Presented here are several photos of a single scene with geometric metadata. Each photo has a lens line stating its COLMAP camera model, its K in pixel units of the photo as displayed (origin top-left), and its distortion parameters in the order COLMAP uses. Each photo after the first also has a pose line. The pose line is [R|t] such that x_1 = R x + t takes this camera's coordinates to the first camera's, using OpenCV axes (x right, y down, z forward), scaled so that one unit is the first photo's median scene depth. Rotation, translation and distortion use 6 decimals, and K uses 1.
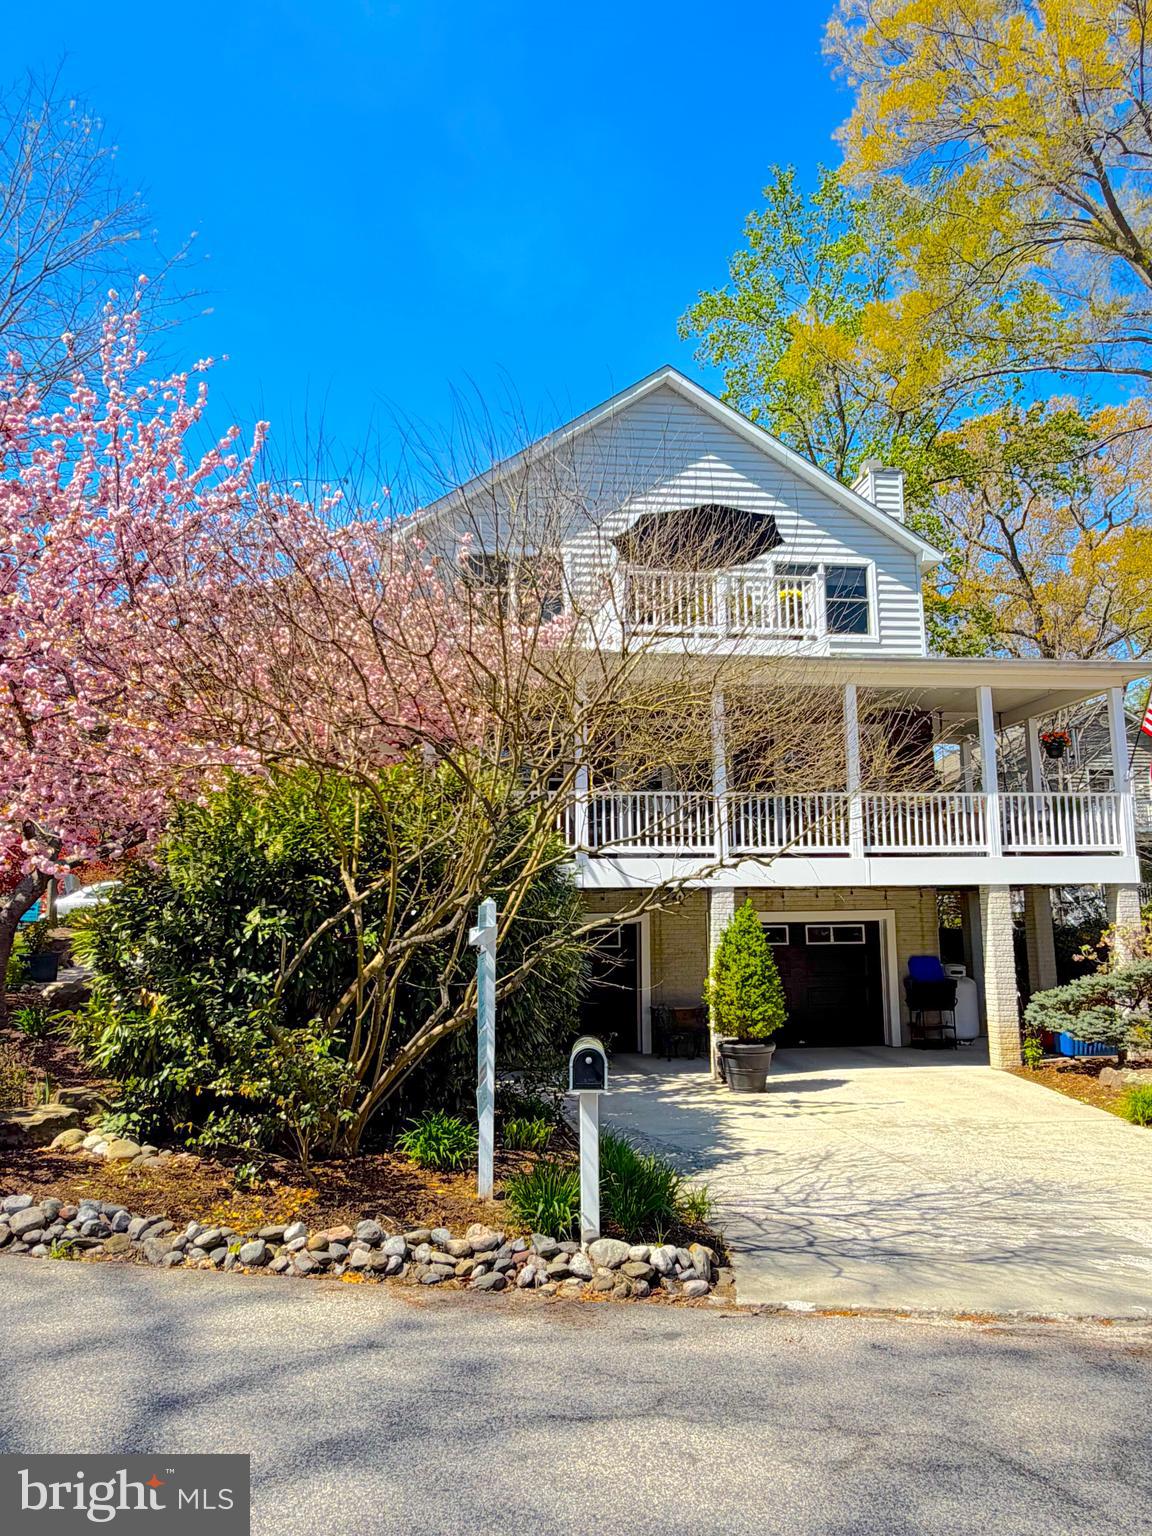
lens RADIAL K [[1067.4, 0, 575.9], [0, 1067.4, 771.4], [0, 0, 1]] dist [-0.014249, 0.000167]
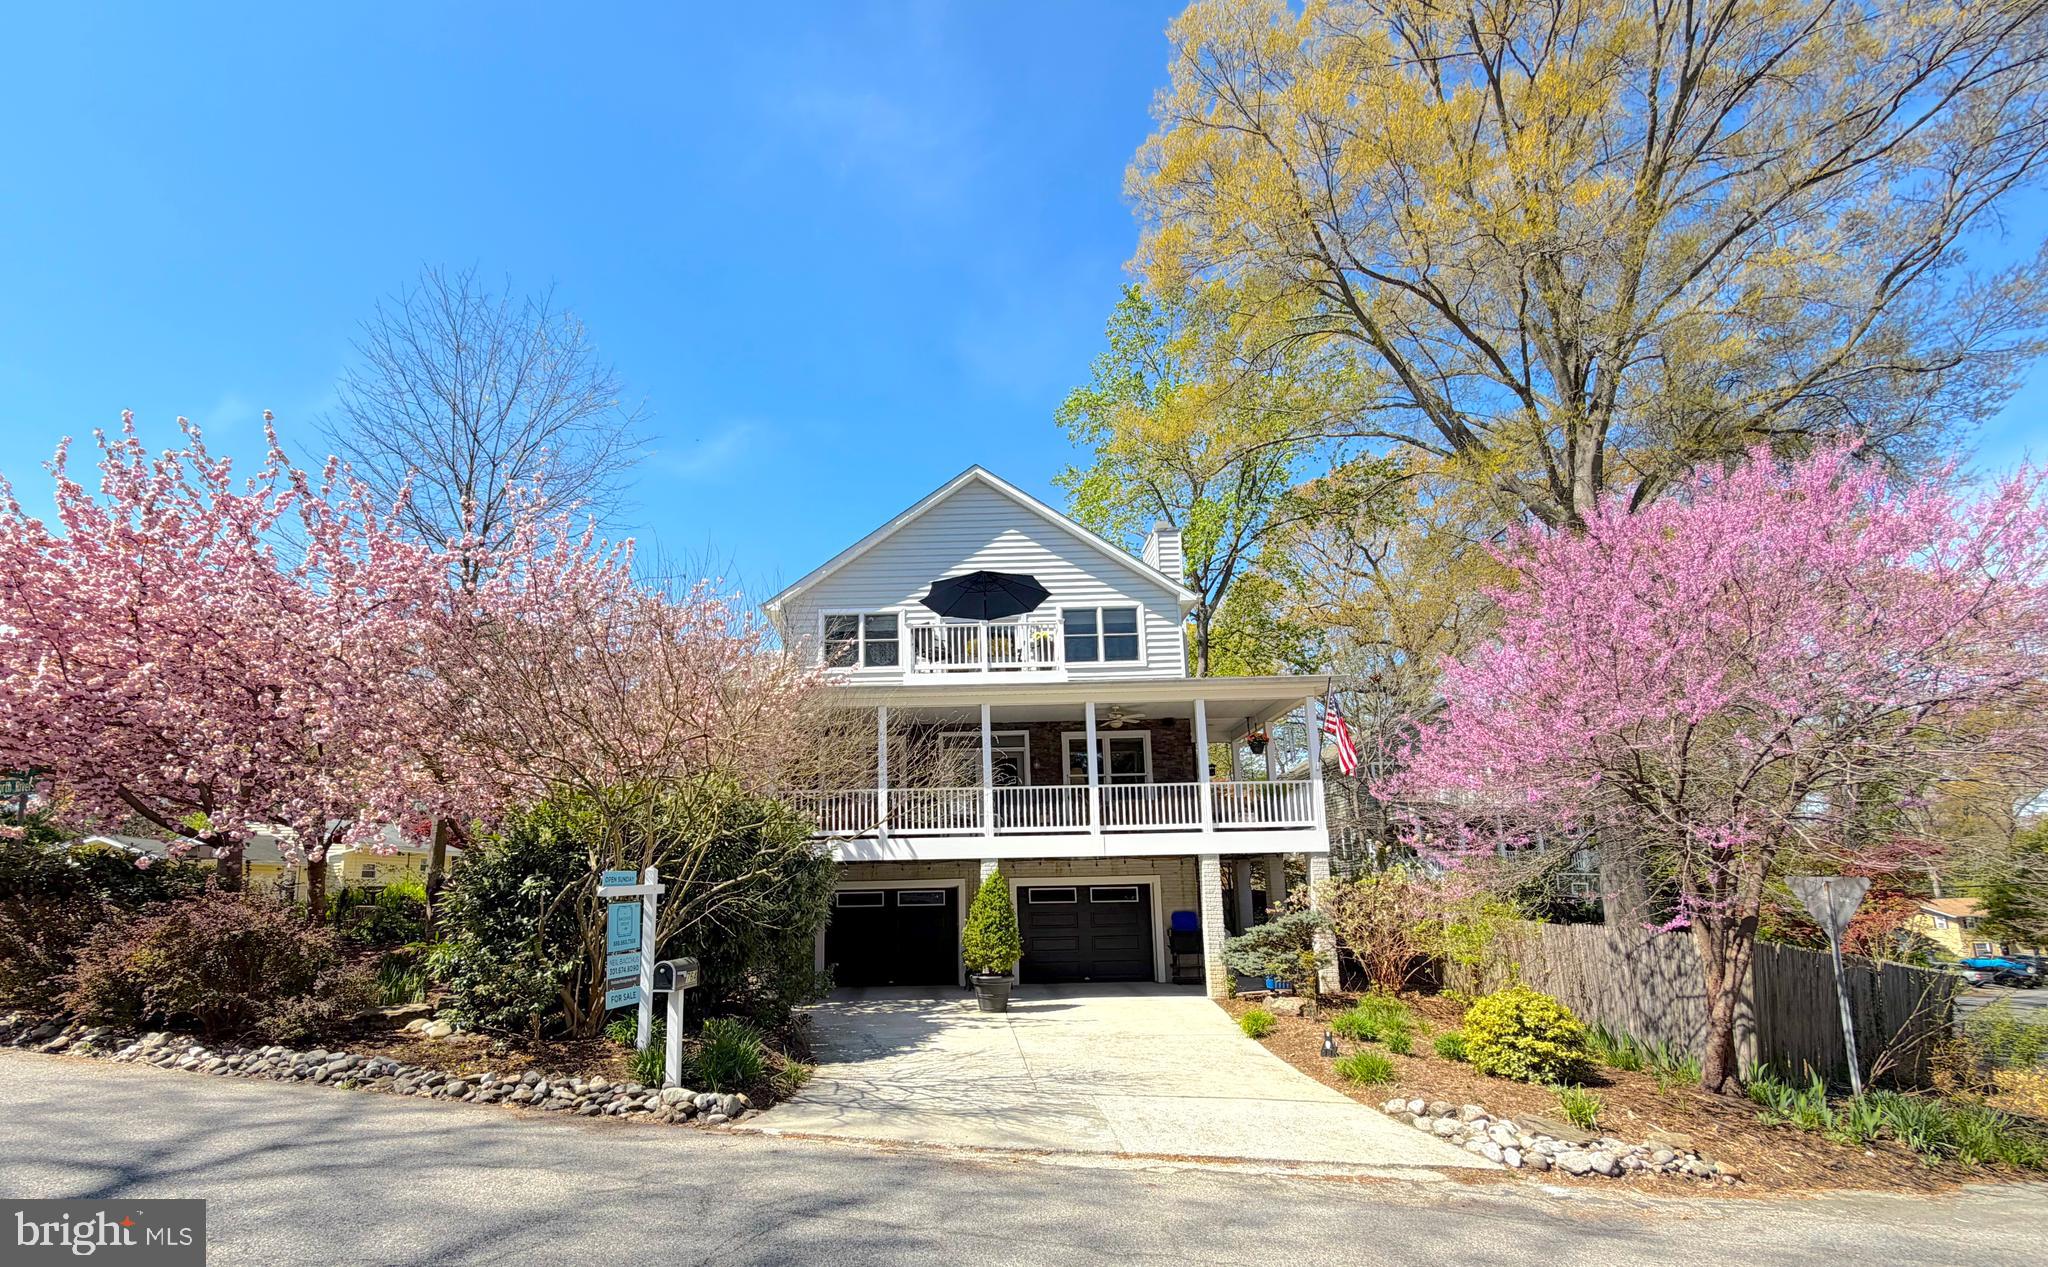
lens RADIAL K [[865.1, 0, 952.8], [0, 865.1, 743.9], [0, 0, 1]] dist [-0.008860, -0.000062]
pose [[0.990614, -0.029862, -0.133389, 0.272782], [0.026242, 0.999240, -0.028816, -0.005340], [0.134148, 0.025045, 0.990645, -0.089107]]
